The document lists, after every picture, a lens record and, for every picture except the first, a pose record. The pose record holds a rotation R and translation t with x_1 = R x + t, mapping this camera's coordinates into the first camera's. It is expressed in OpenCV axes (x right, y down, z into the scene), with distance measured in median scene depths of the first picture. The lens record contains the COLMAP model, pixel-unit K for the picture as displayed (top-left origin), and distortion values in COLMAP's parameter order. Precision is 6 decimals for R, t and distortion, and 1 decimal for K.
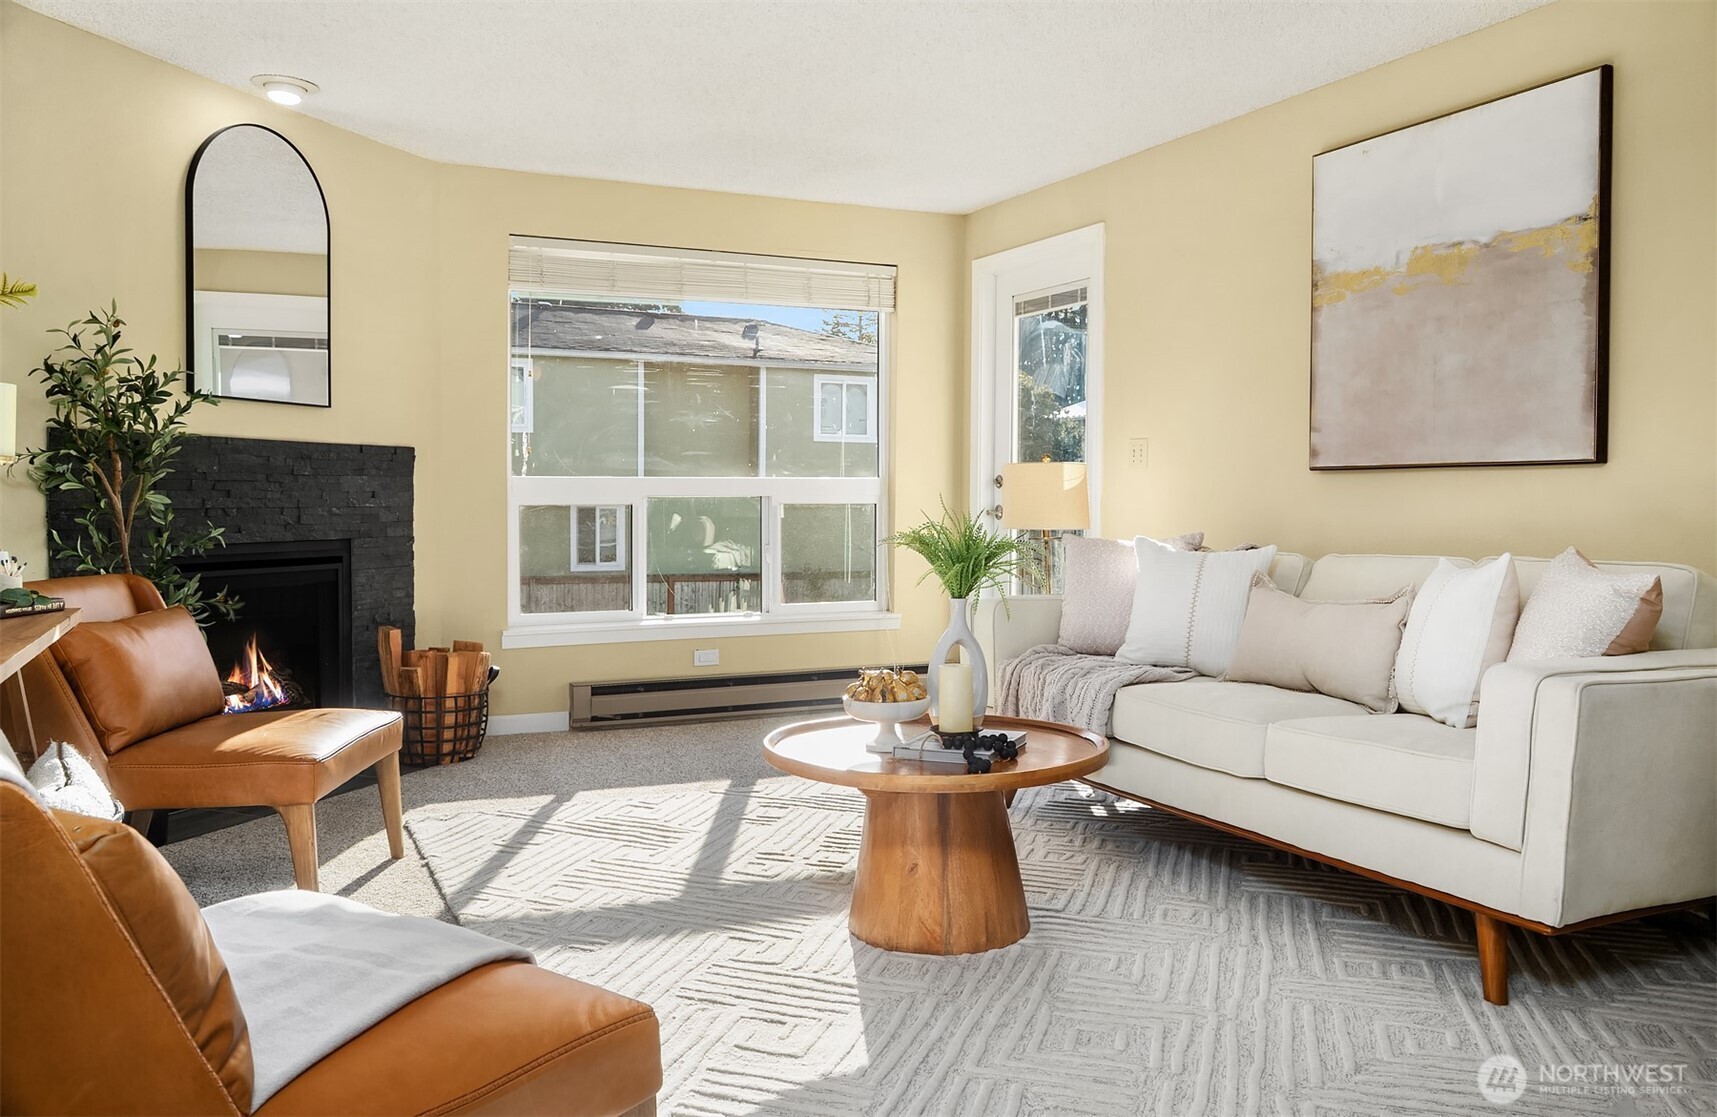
lens RADIAL K [[1338.8, 0, 870.3], [0, 1338.8, 535.7], [0, 0, 1]] dist [-0.045207, 0.027617]
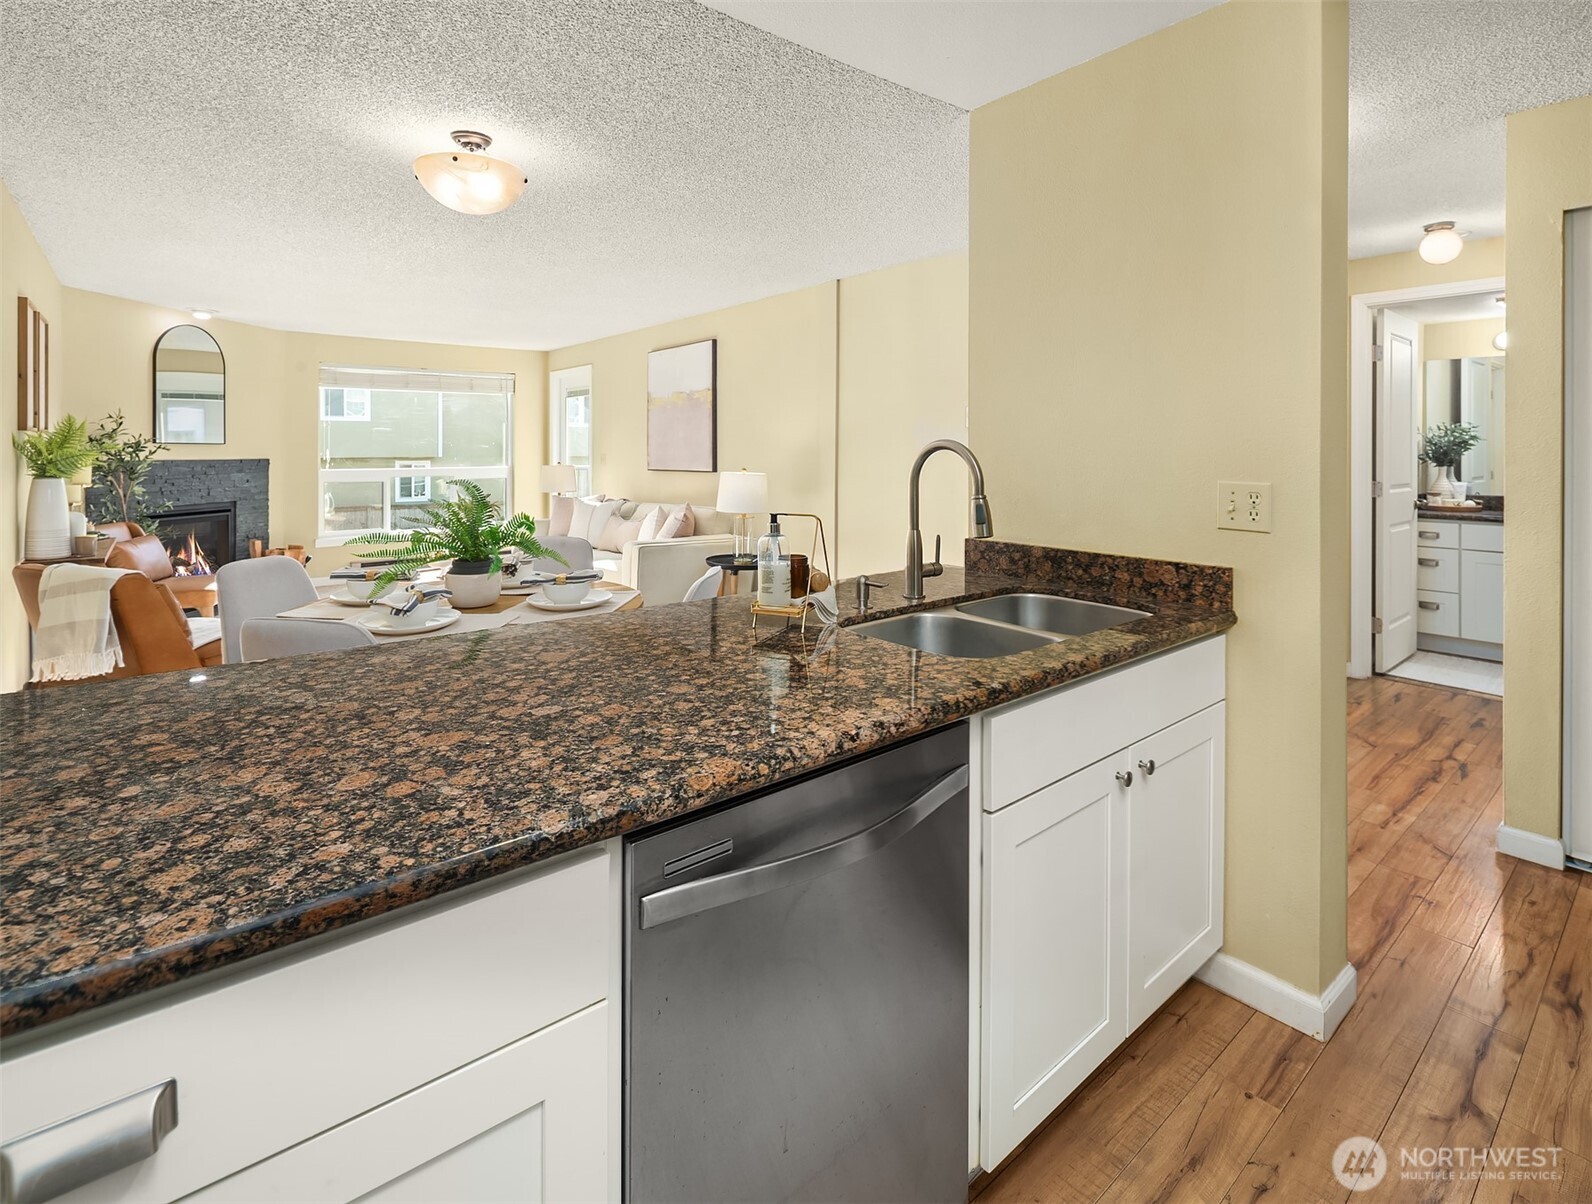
lens RADIAL K [[774.1, 0, 799.4], [0, 774.1, 451.7], [0, 0, 1]] dist [0.000706, -0.003285]
pose [[0.970833, -0.003068, 0.239739, 0.278802], [0.009466, 0.999629, -0.025542, -0.047852], [-0.239572, 0.027066, 0.970501, -0.630007]]
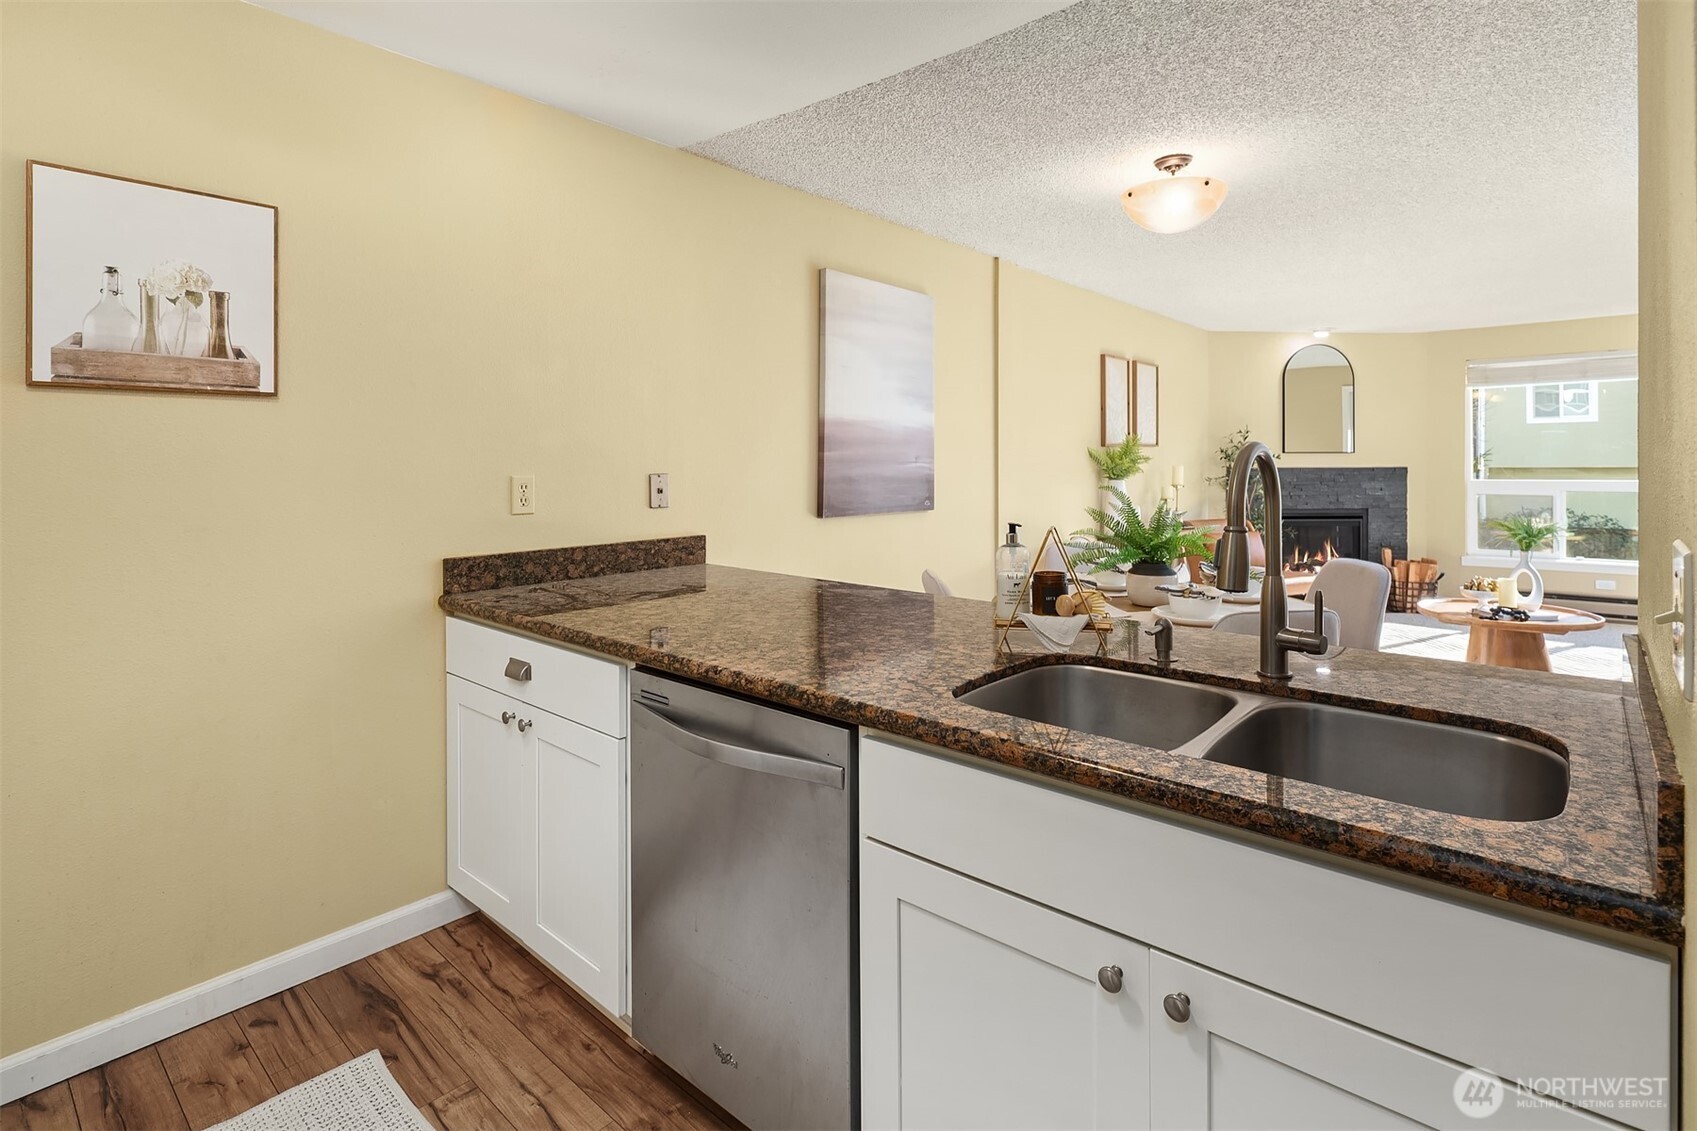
lens RADIAL K [[828.5, 0, 859.5], [0, 828.5, 460.6], [0, 0, 1]] dist [0.004908, -0.004017]
pose [[0.393119, -0.005630, -0.919470, 0.731116], [-0.020538, 0.999678, -0.014903, -0.051019], [0.919258, 0.024743, 0.392877, -0.472864]]
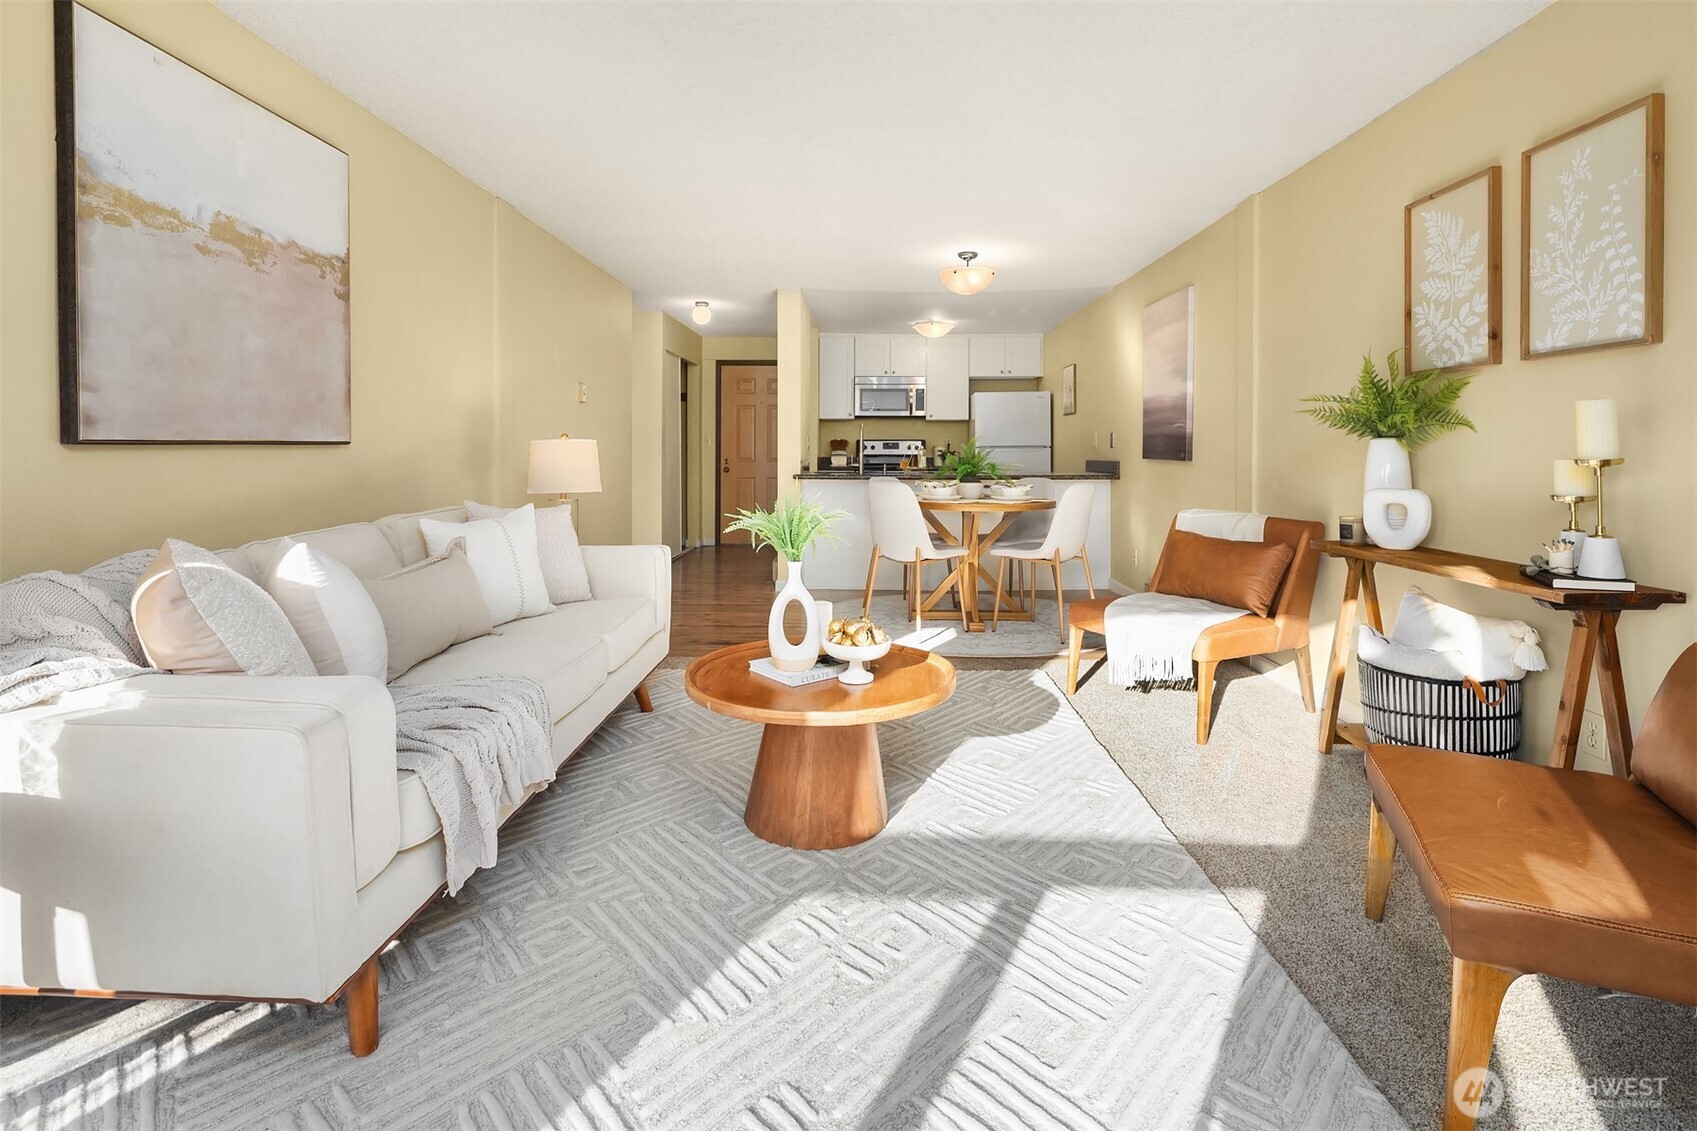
lens RADIAL K [[828.5, 0, 849.0], [0, 828.5, 452.2], [0, 0, 1]] dist [0.004908, -0.004017]
pose [[-0.892360, -0.009296, 0.451229, -0.252247], [0.005368, 0.999499, 0.031207, -0.062265], [-0.451293, 0.030270, -0.891862, 1.316423]]
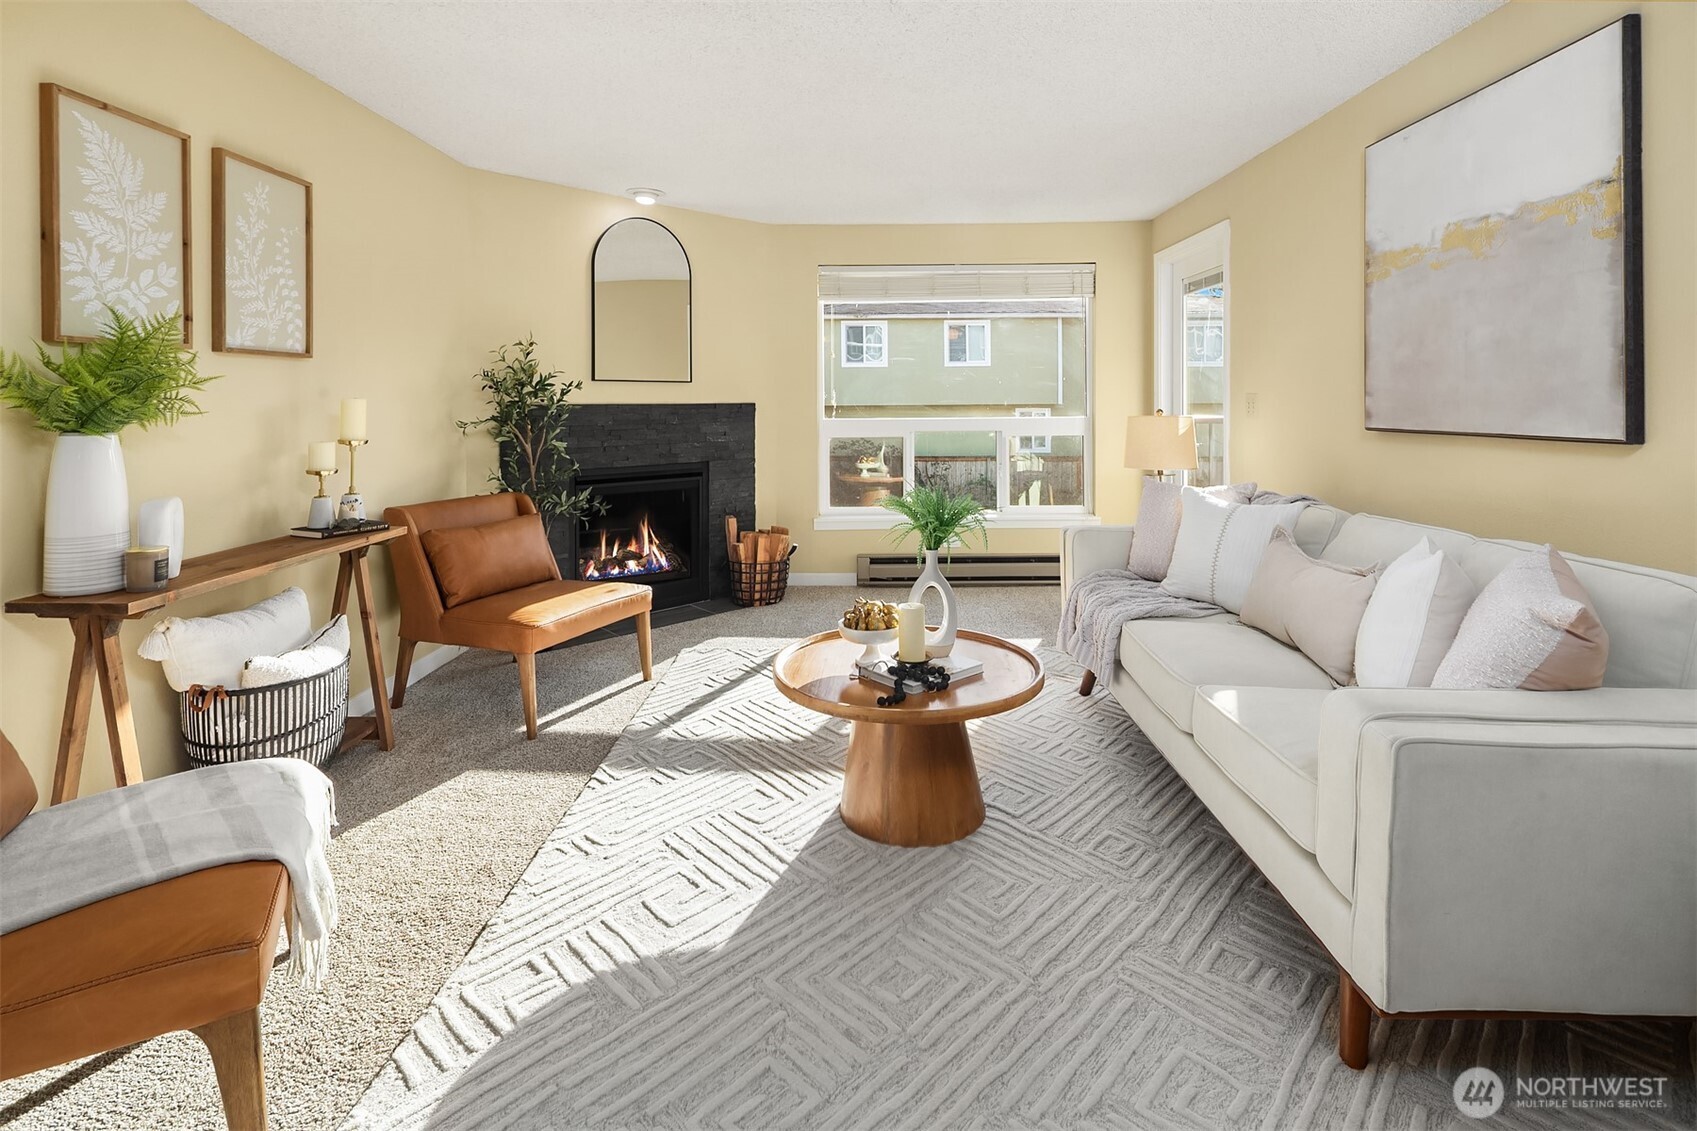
lens RADIAL K [[828.5, 0, 851.2], [0, 828.5, 394.8], [0, 0, 1]] dist [0.004908, -0.004017]
pose [[0.892526, -0.009907, -0.450886, 0.282102], [-0.005627, 0.999436, -0.033098, -0.057858], [0.450960, 0.032078, 0.891967, 0.207709]]
